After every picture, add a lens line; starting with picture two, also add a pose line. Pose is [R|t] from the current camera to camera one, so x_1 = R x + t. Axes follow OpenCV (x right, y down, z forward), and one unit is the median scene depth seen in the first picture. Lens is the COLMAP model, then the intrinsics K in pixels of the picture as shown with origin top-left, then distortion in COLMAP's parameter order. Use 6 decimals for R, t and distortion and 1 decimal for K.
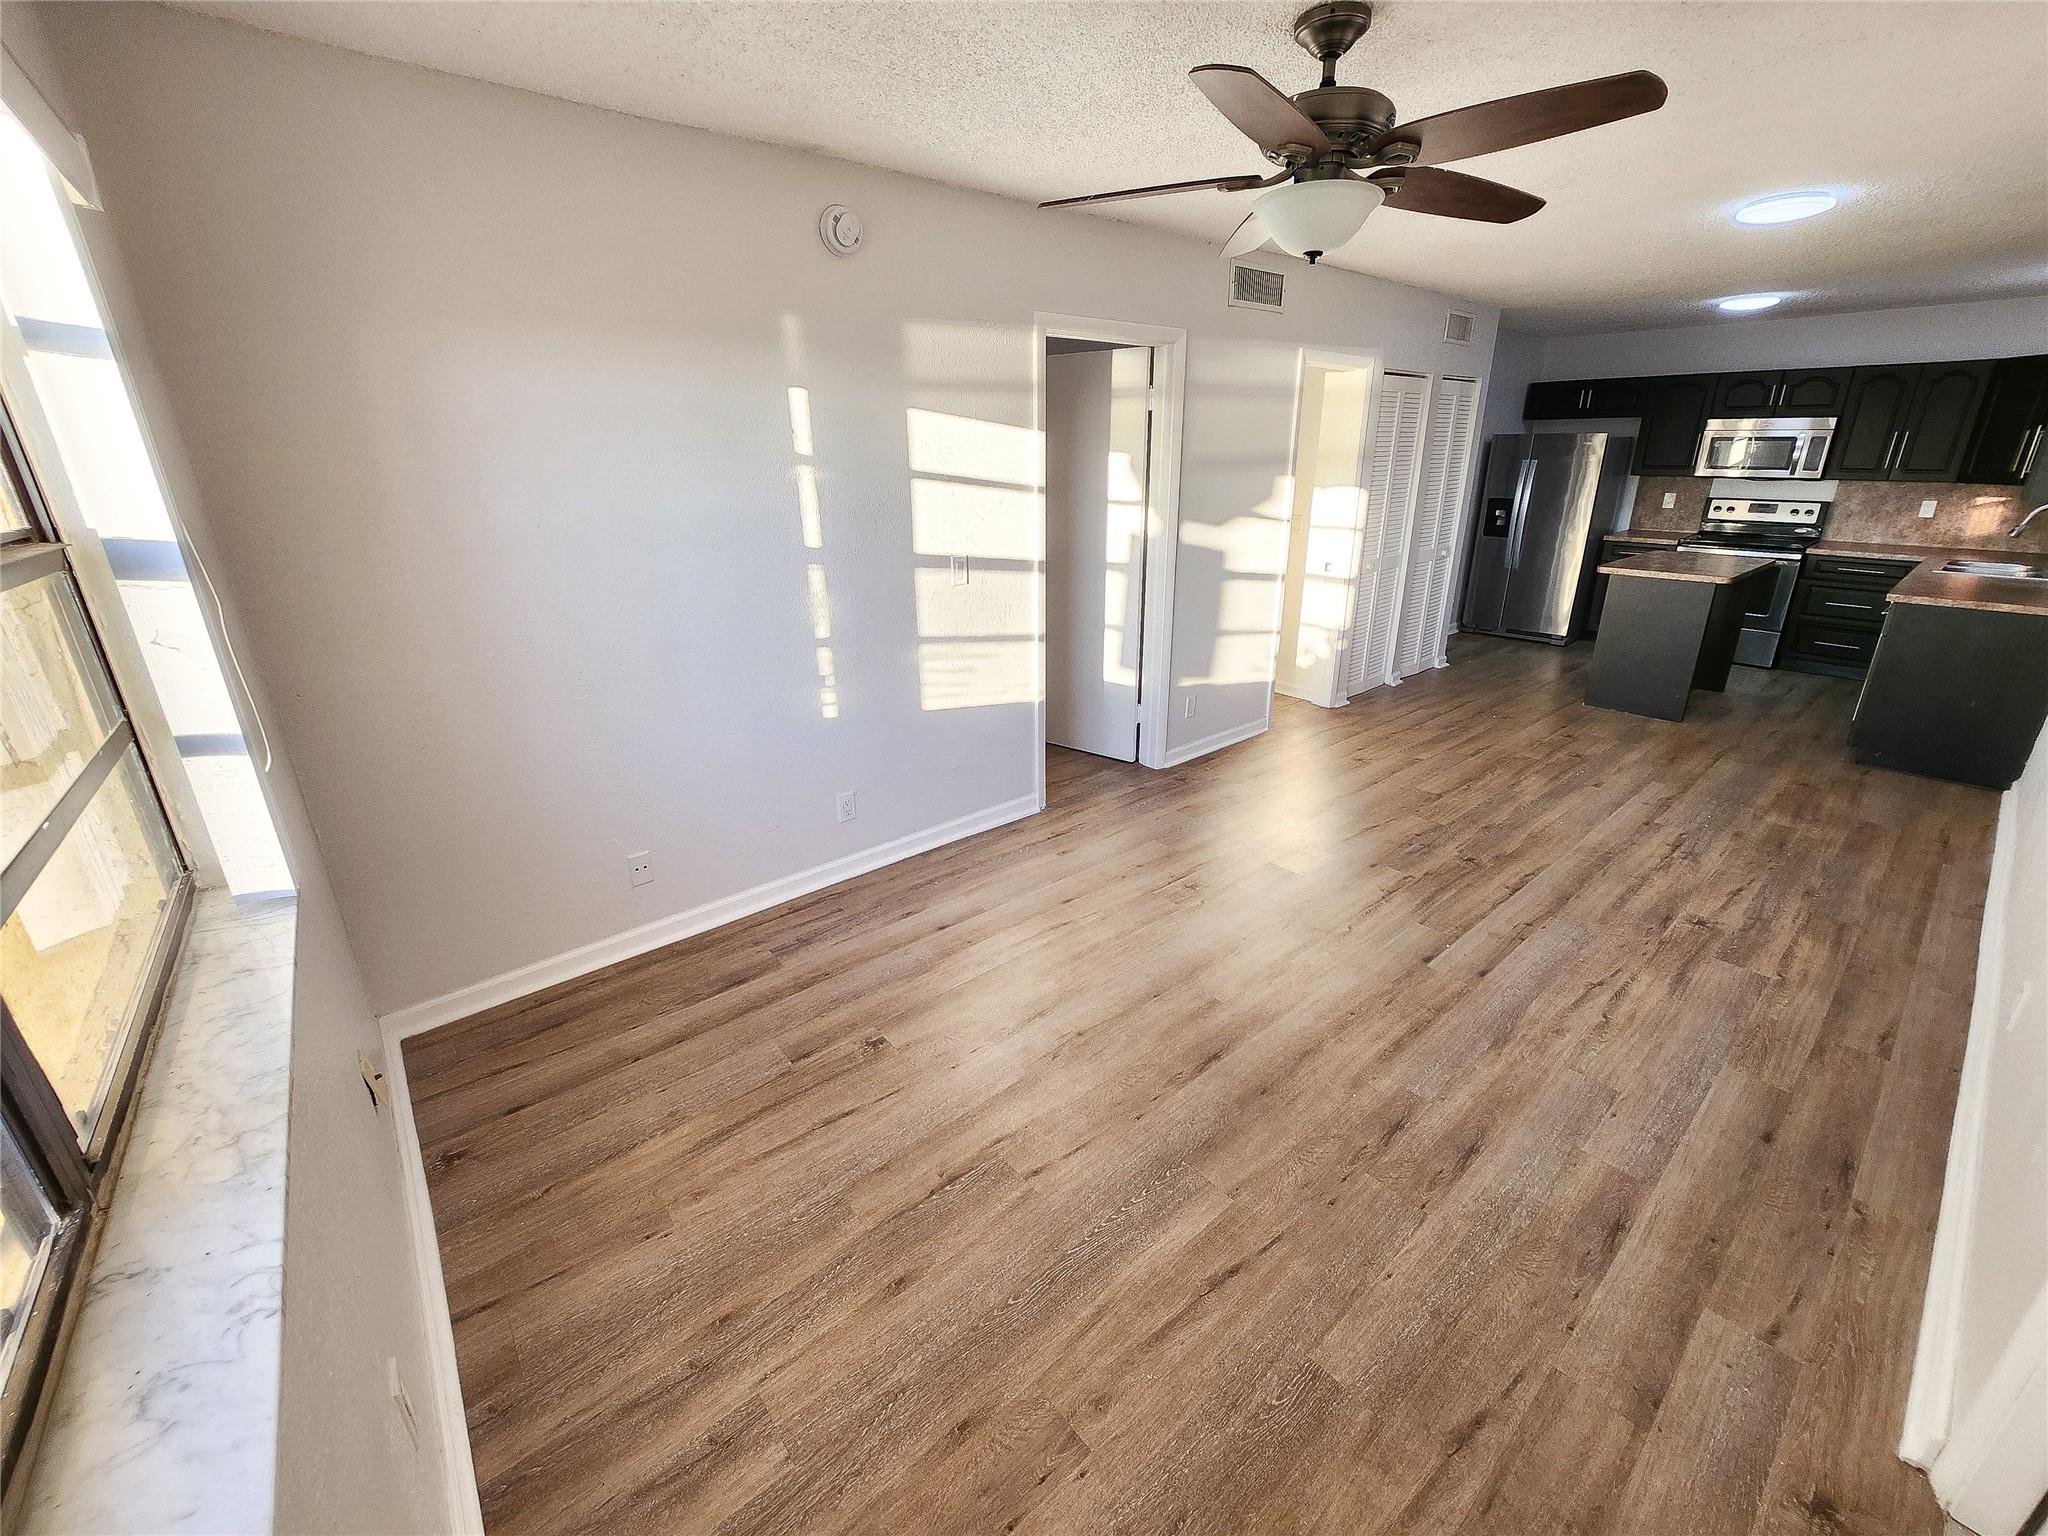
lens RADIAL K [[821.8, 0, 1024.4], [0, 821.8, 740.1], [0, 0, 1]] dist [-0.014414, -0.000632]
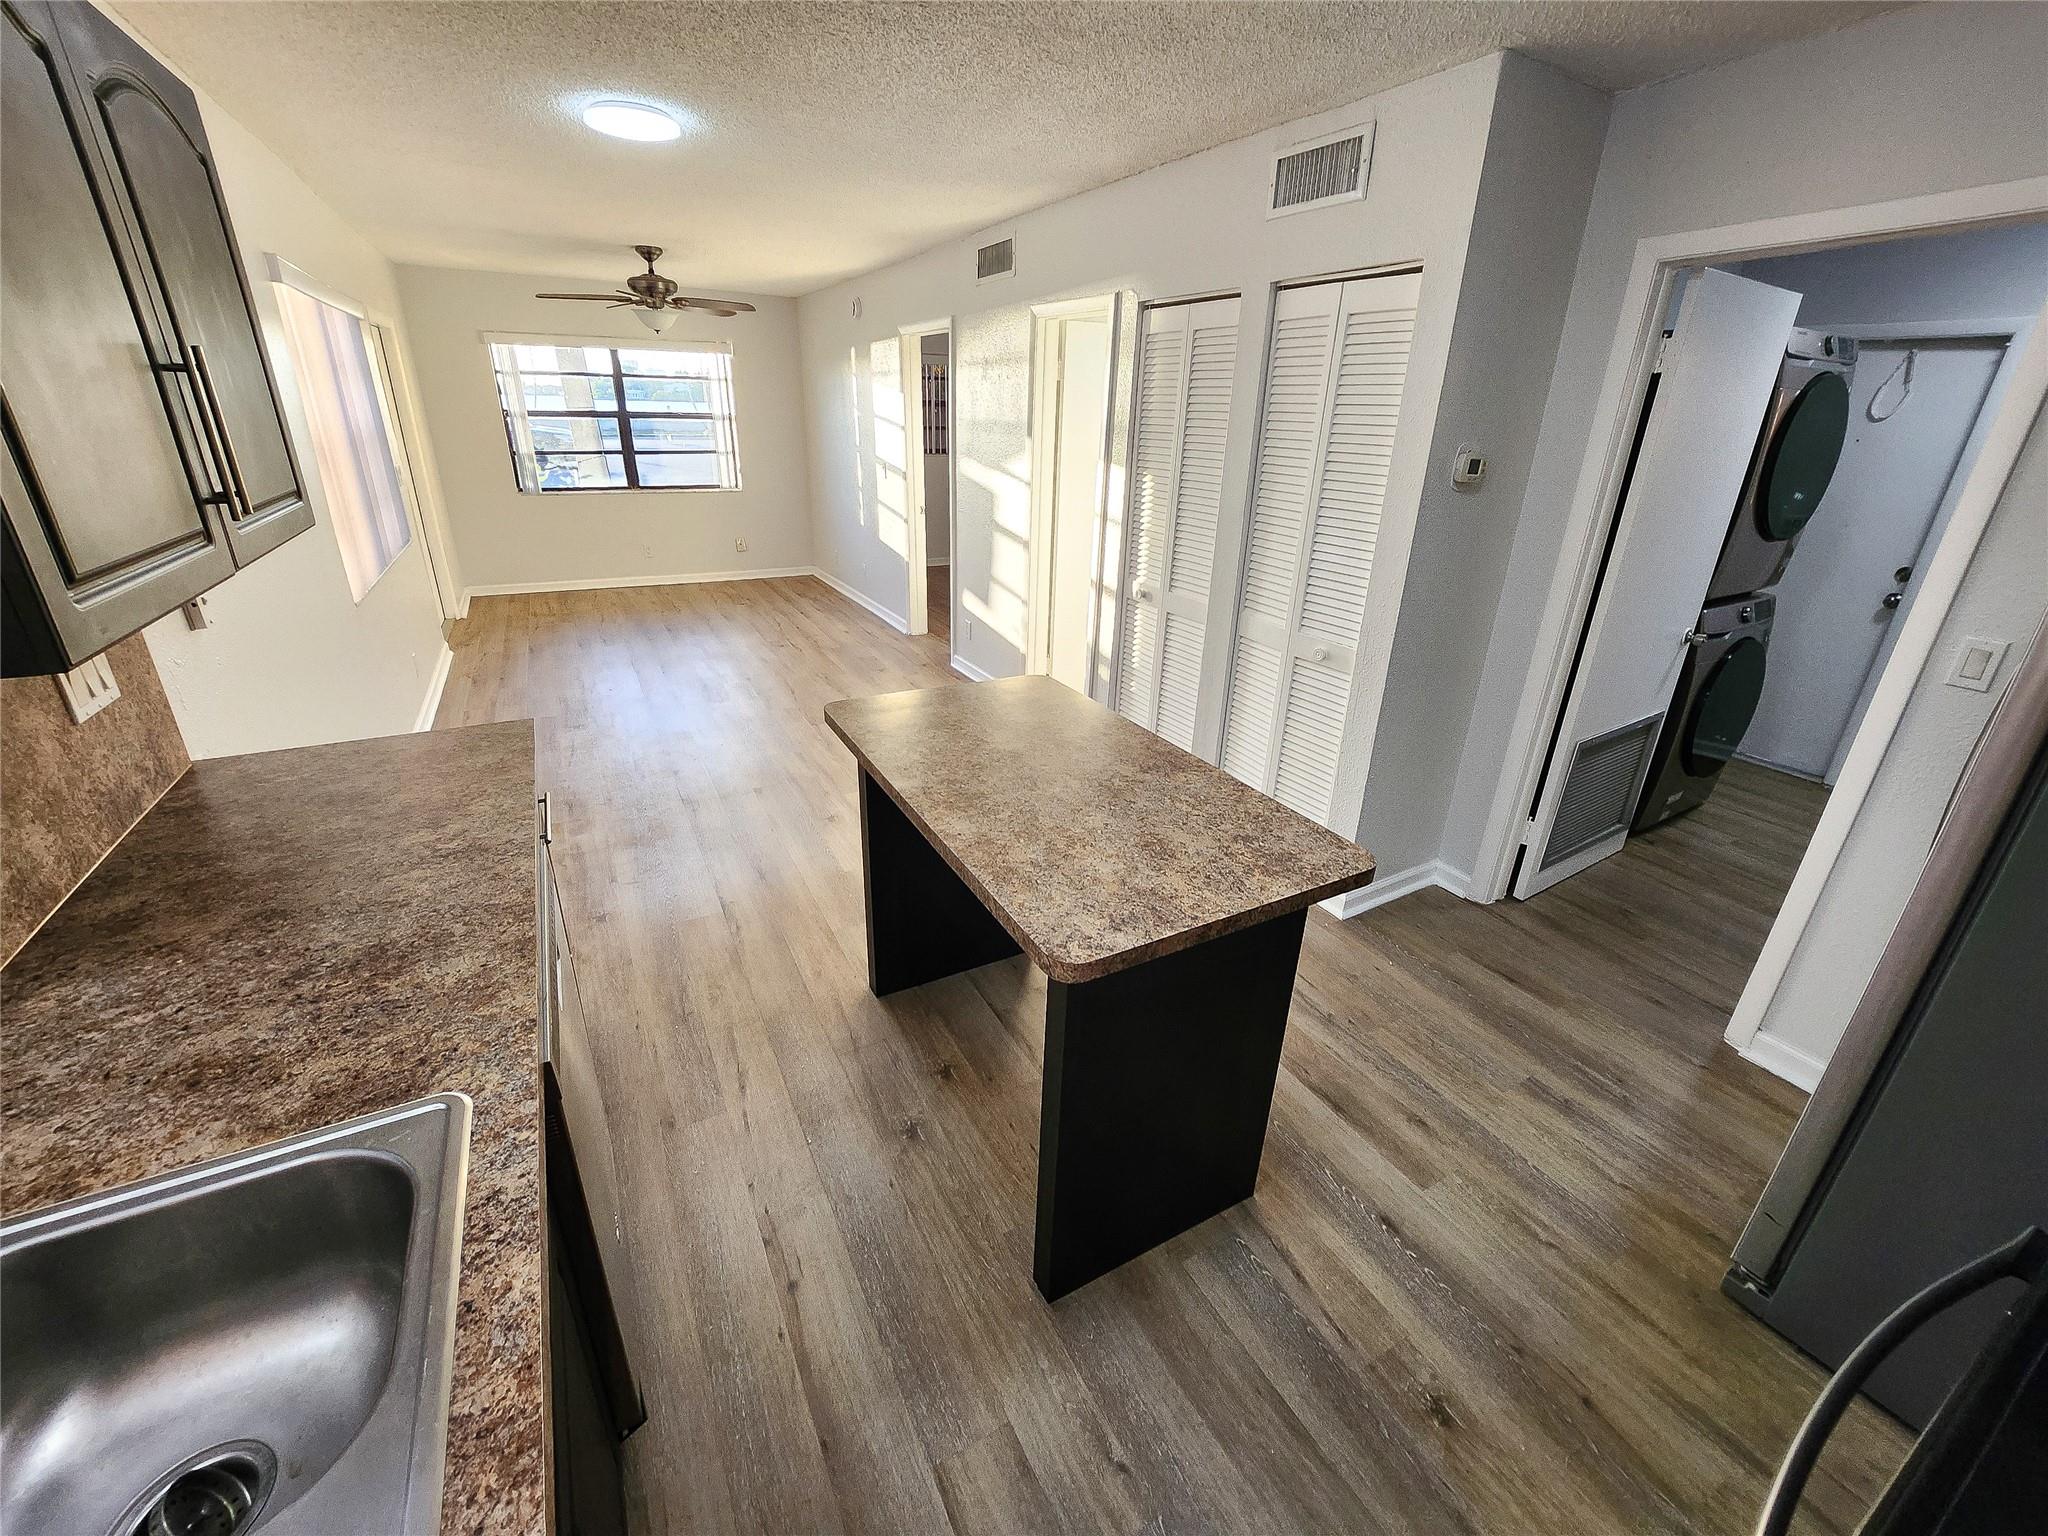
lens RADIAL K [[821.8, 0, 1022.7], [0, 821.8, 747.1], [0, 0, 1]] dist [-0.014414, -0.000632]
pose [[-0.191248, 0.380566, -0.904762, 1.452975], [-0.350373, 0.834579, 0.425107, -0.474170], [0.916877, 0.398305, -0.026271, 1.279040]]
